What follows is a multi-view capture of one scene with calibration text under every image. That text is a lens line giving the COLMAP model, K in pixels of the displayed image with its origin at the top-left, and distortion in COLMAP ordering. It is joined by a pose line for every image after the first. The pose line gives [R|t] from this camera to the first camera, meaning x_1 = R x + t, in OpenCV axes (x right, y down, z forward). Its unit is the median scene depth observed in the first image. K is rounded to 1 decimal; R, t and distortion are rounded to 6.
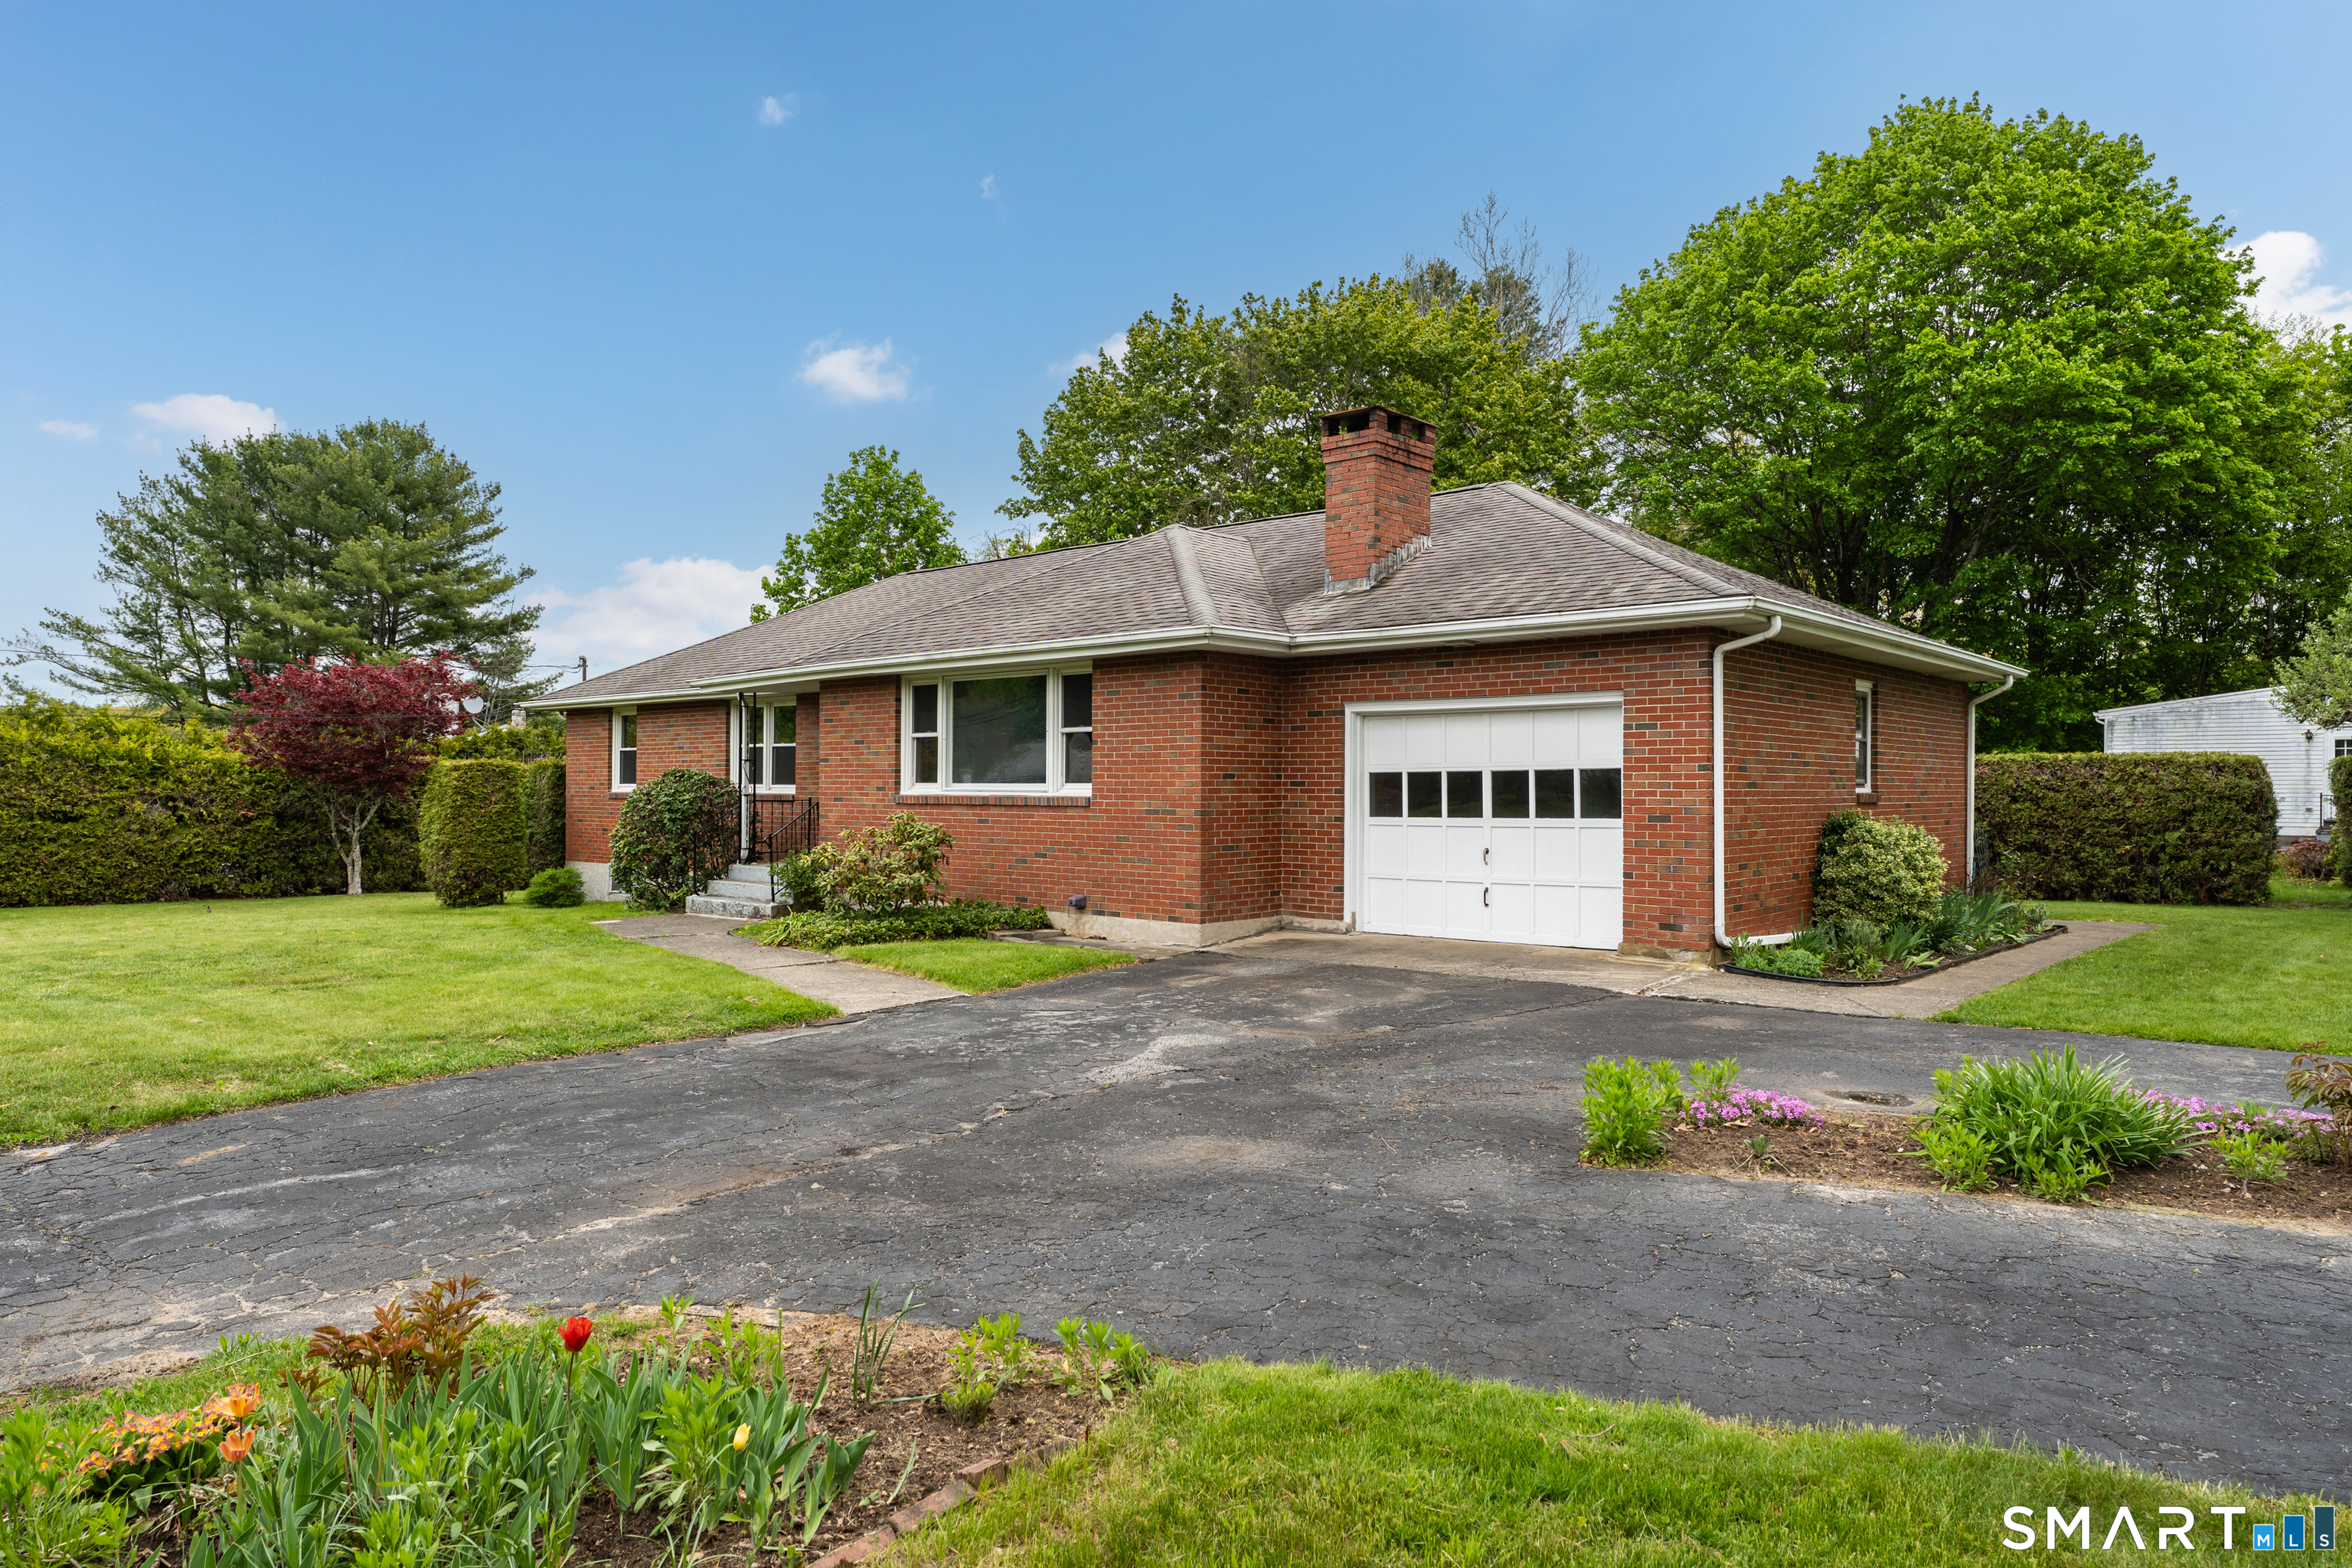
lens RADIAL K [[1473.0, 0, 1176.0], [0, 1473.0, 784.0], [0, 0, 1]] dist [-0.003674, 0.003952]
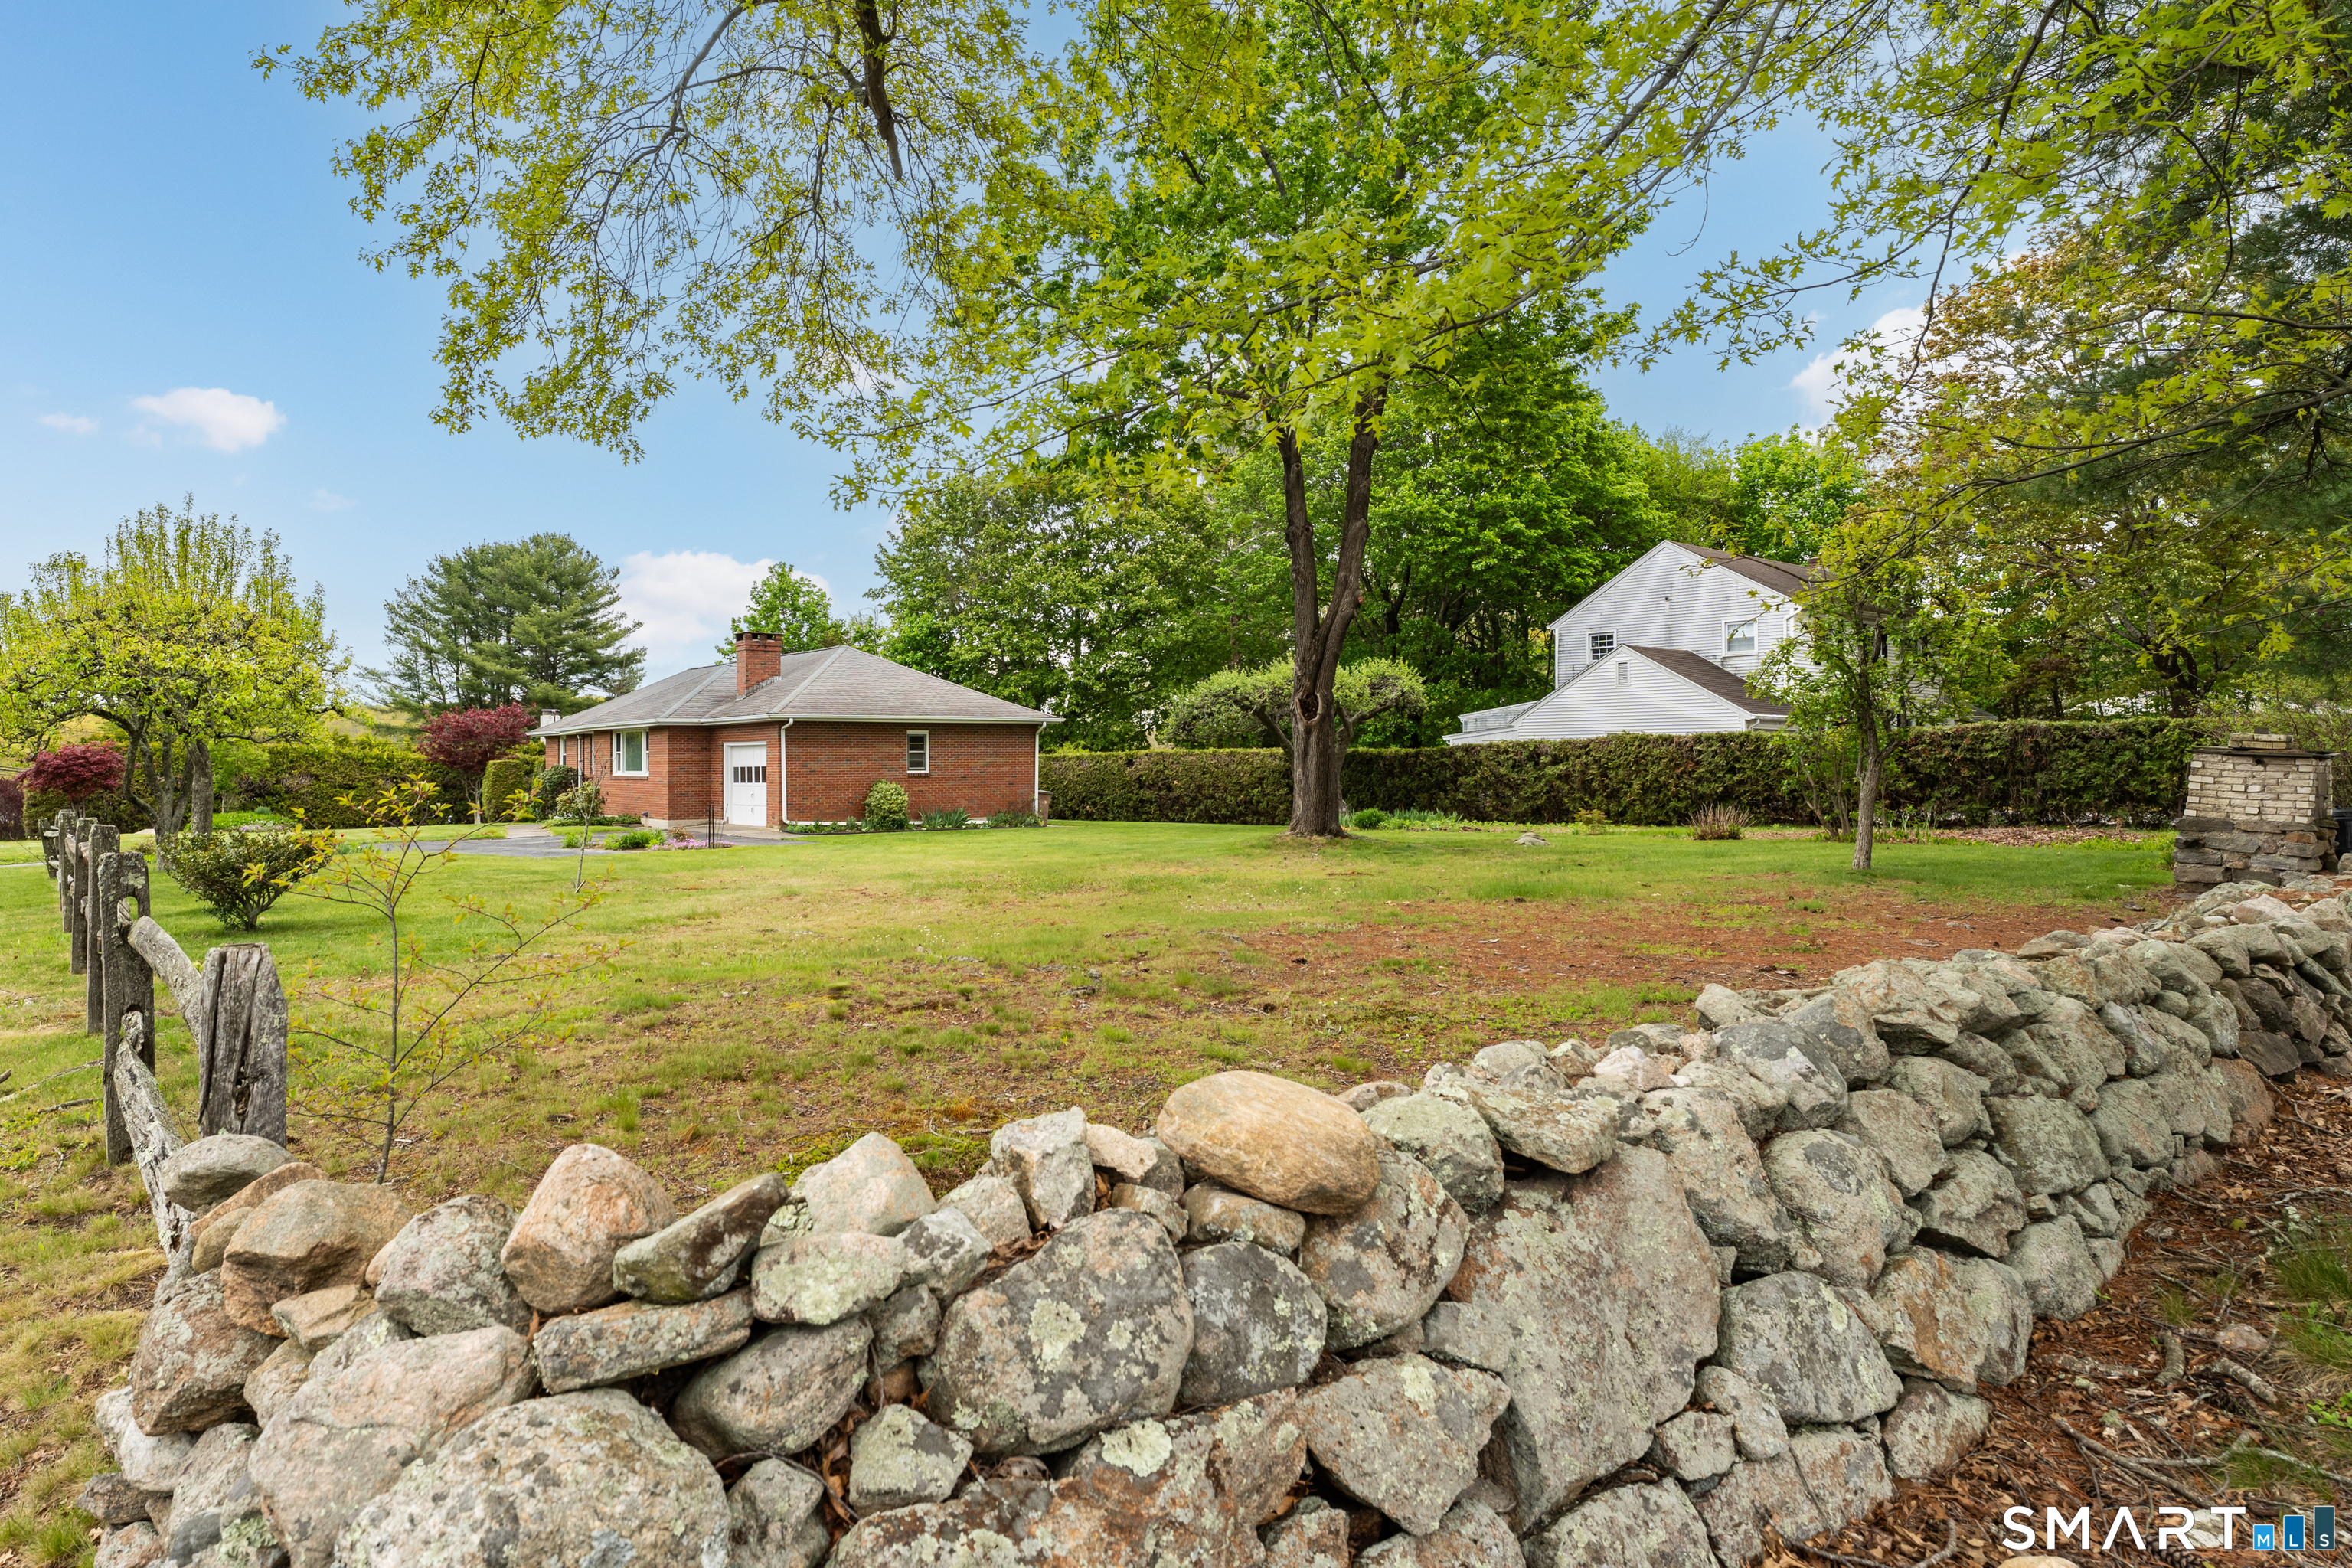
lens RADIAL K [[1386.5, 0, 1019.7], [0, 1386.5, 754.7], [0, 0, 1]] dist [-0.002832, -0.001992]
pose [[0.974780, -0.010355, -0.222927, 0.758247], [0.010097, 0.999946, -0.002297, -0.011798], [0.222939, -0.000012, 0.974832, -0.875242]]
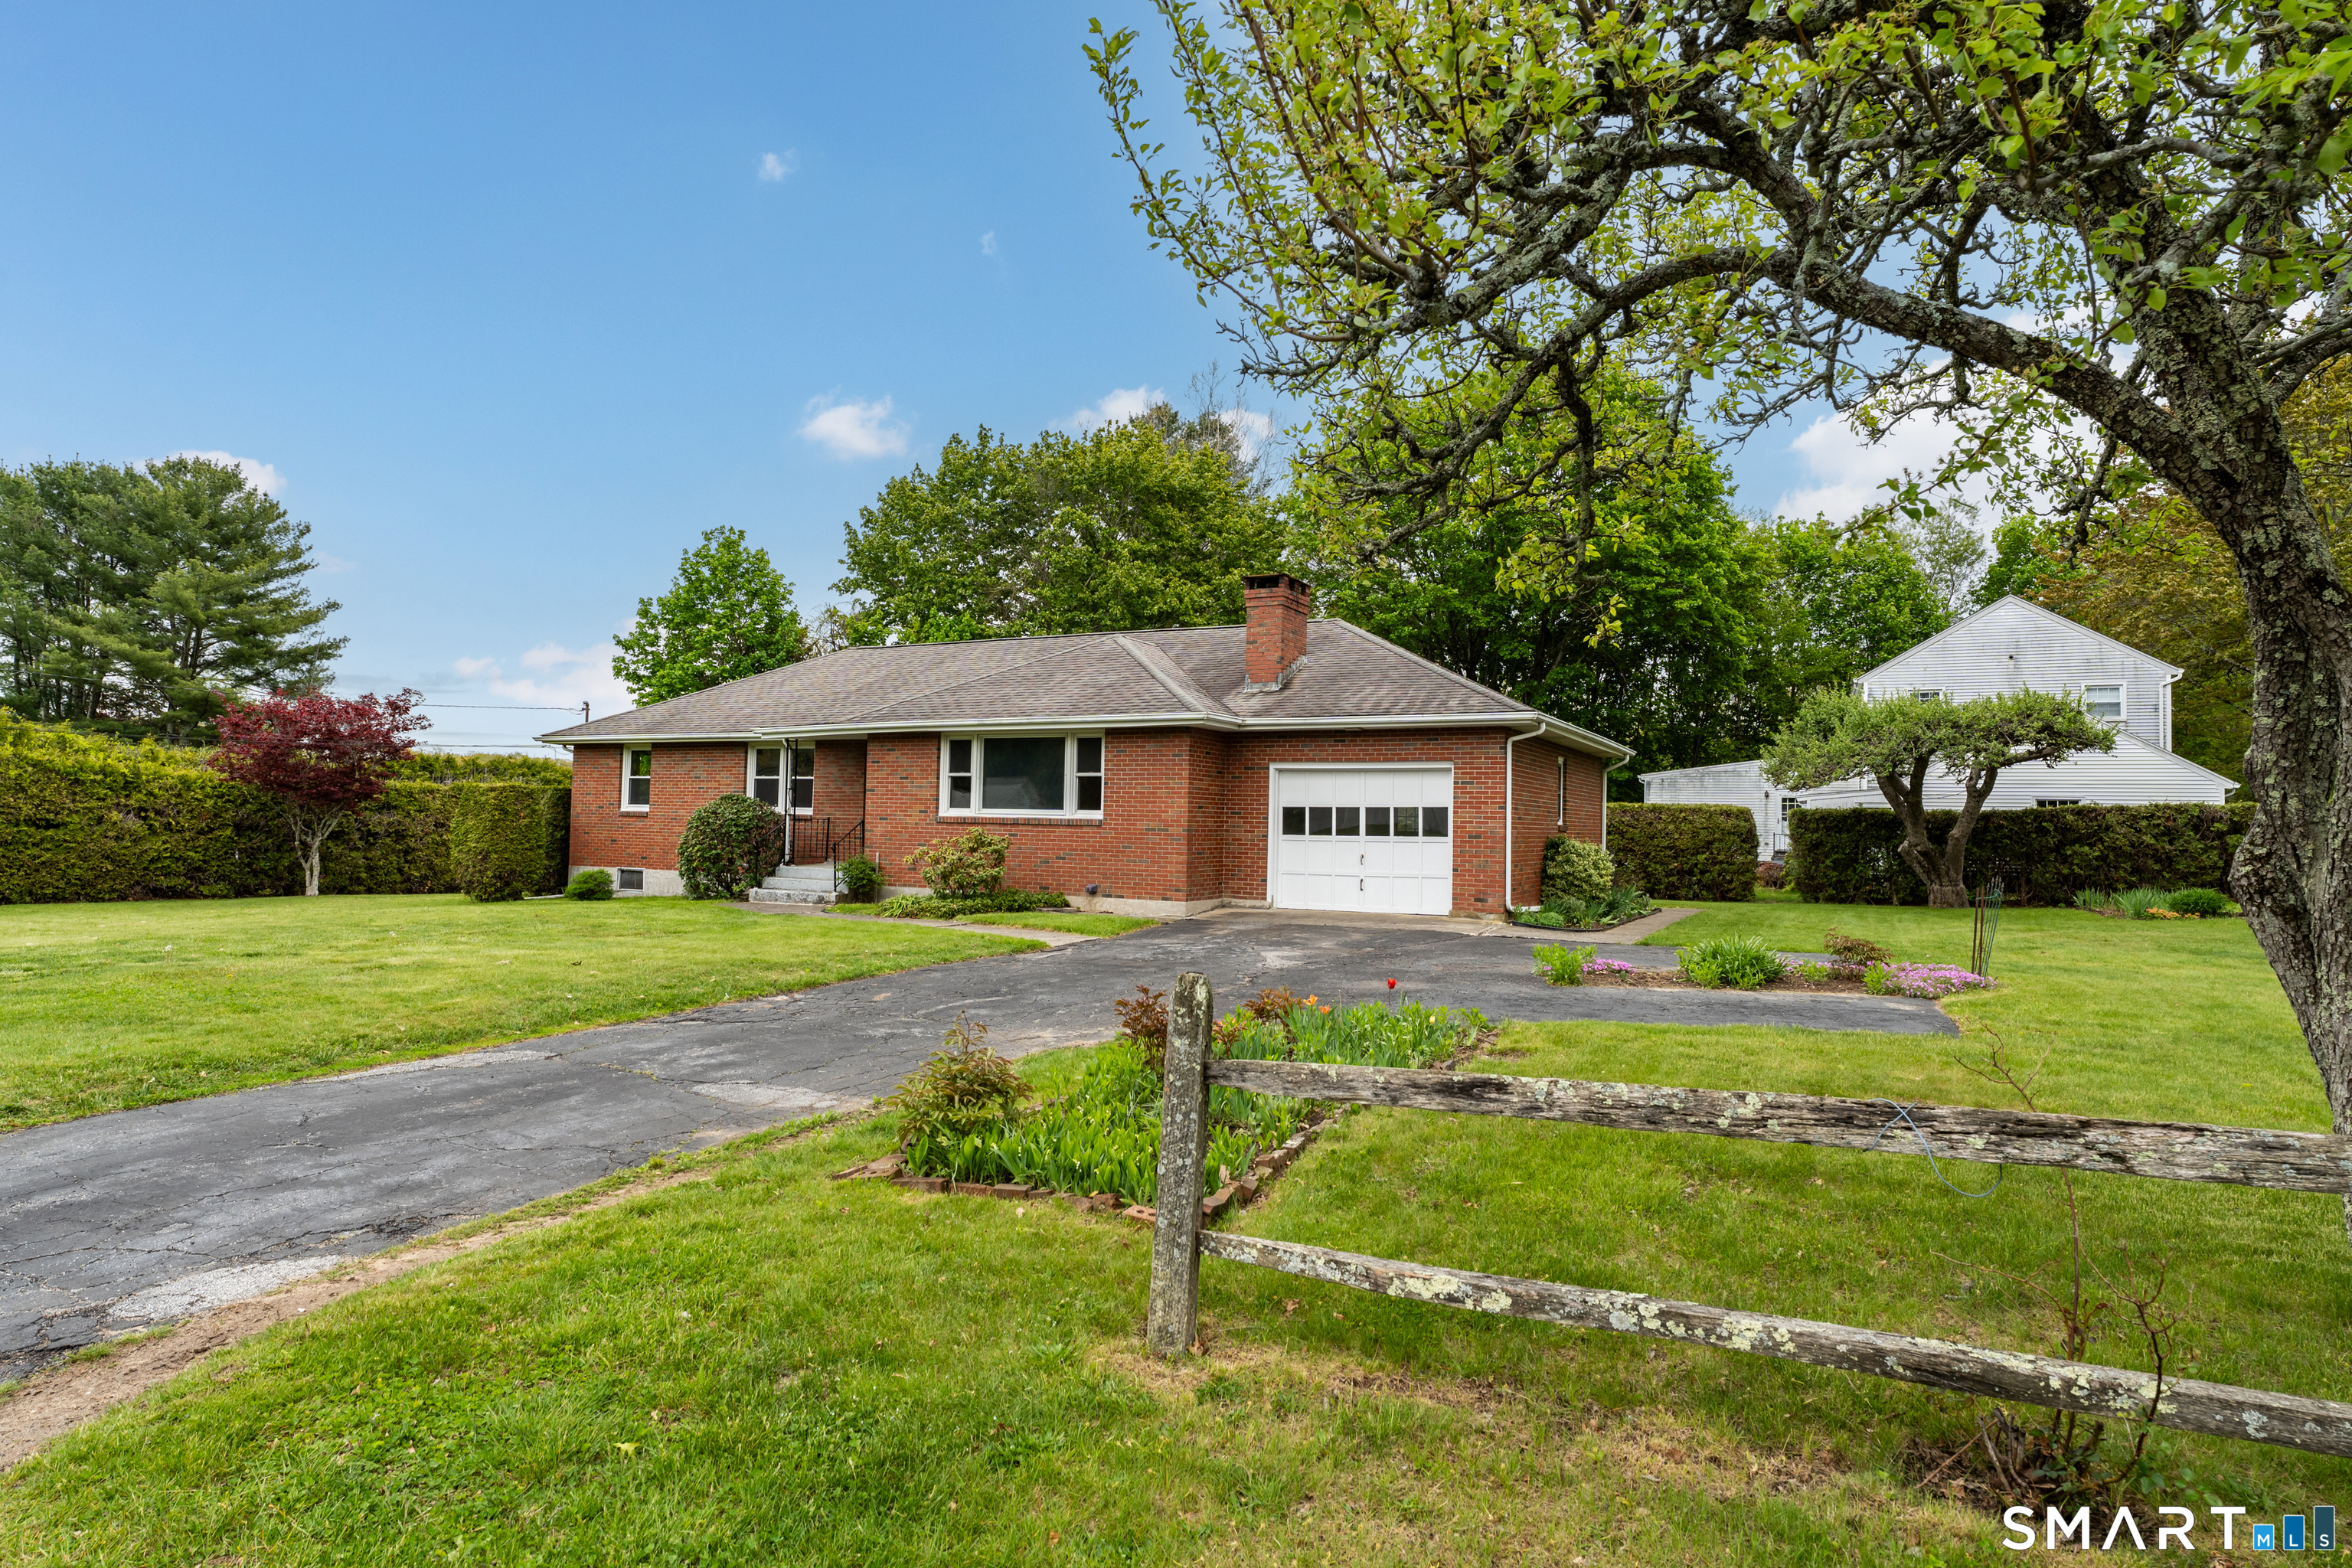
lens RADIAL K [[1289.7, 0, 1176.0], [0, 1289.7, 784.0], [0, 0, 1]] dist [-0.001931, -0.000314]
pose [[0.970501, 0.023499, 0.239949, -0.189896], [-0.017414, 0.999471, -0.027450, 0.004681], [-0.240467, 0.022462, 0.970397, -0.191702]]
